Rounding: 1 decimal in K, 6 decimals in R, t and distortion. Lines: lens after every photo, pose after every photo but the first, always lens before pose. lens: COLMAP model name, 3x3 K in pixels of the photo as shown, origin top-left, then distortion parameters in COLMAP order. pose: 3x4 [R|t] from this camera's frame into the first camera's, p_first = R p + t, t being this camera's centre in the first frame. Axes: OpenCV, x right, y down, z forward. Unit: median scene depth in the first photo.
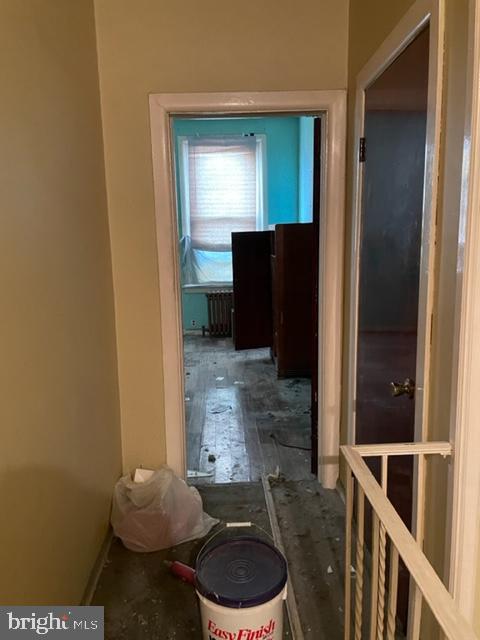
lens RADIAL K [[484.5, 0, 242.1], [0, 484.5, 320.7], [0, 0, 1]] dist [0.040252, -0.048137]
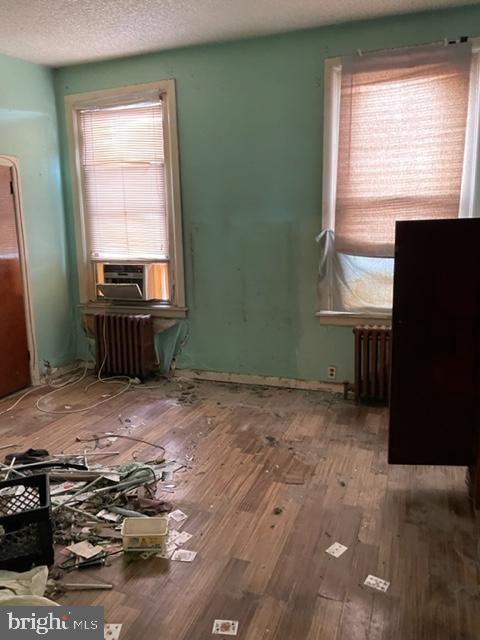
lens RADIAL K [[484.5, 0, 234.0], [0, 484.5, 326.4], [0, 0, 1]] dist [0.040252, -0.048137]
pose [[0.921858, 0.078637, -0.379466, 0.015063], [-0.072739, 0.996903, 0.029882, -0.066341], [0.380641, 0.000055, 0.924723, 0.404883]]
